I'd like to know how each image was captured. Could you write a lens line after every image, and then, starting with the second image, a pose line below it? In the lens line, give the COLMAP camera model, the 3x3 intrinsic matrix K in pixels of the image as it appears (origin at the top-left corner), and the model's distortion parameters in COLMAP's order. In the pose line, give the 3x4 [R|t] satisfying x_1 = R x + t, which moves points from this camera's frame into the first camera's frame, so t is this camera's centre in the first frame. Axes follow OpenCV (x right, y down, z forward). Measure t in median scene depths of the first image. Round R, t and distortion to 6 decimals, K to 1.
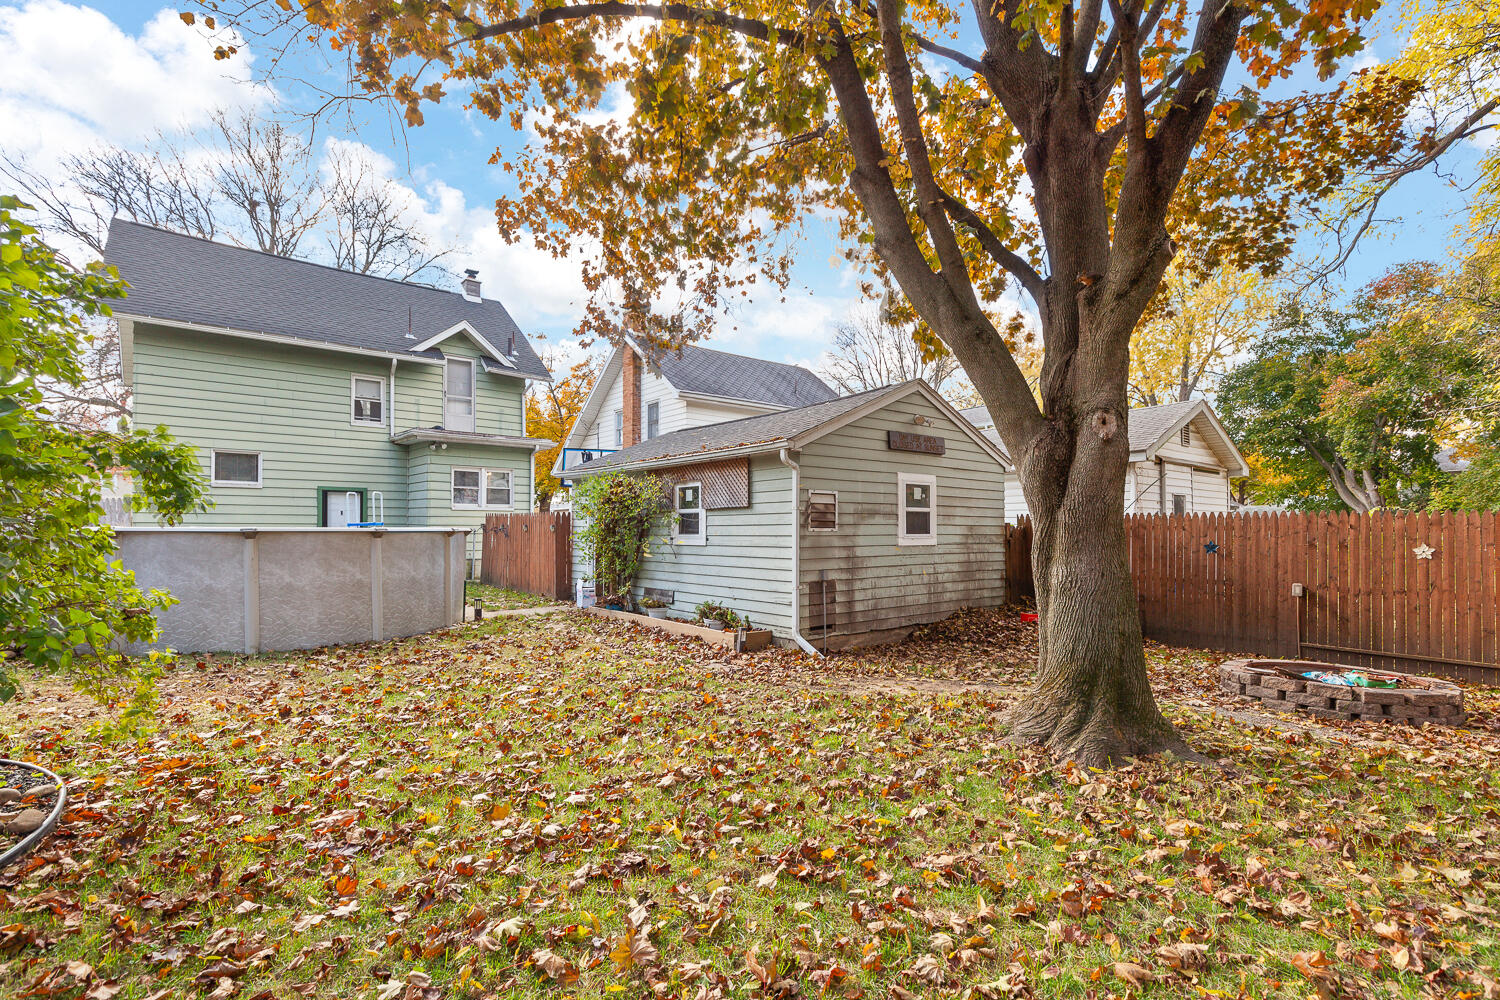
lens RADIAL K [[672.1, 0, 749.7], [0, 672.1, 504.7], [0, 0, 1]] dist [0.003688, -0.000628]
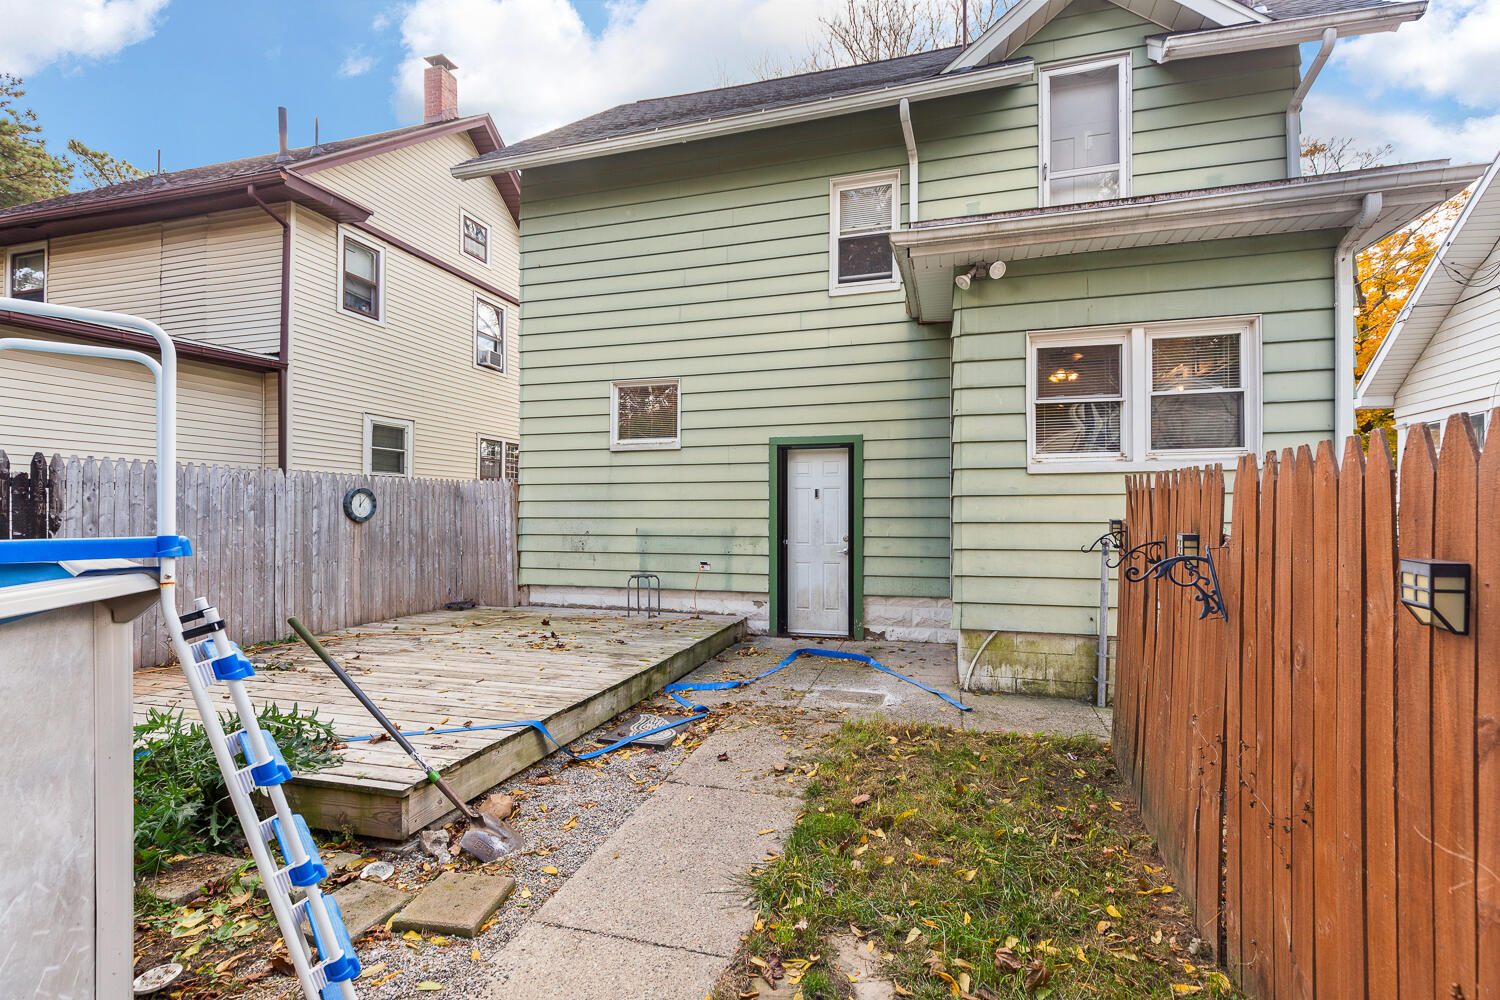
lens RADIAL K [[672.1, 0, 749.7], [0, 672.1, 504.7], [0, 0, 1]] dist [0.003688, -0.000628]
pose [[0.551477, -0.006950, -0.834161, -0.253155], [0.026793, 0.999597, 0.009385, 0.013734], [0.833760, -0.027525, 0.551440, 0.711884]]
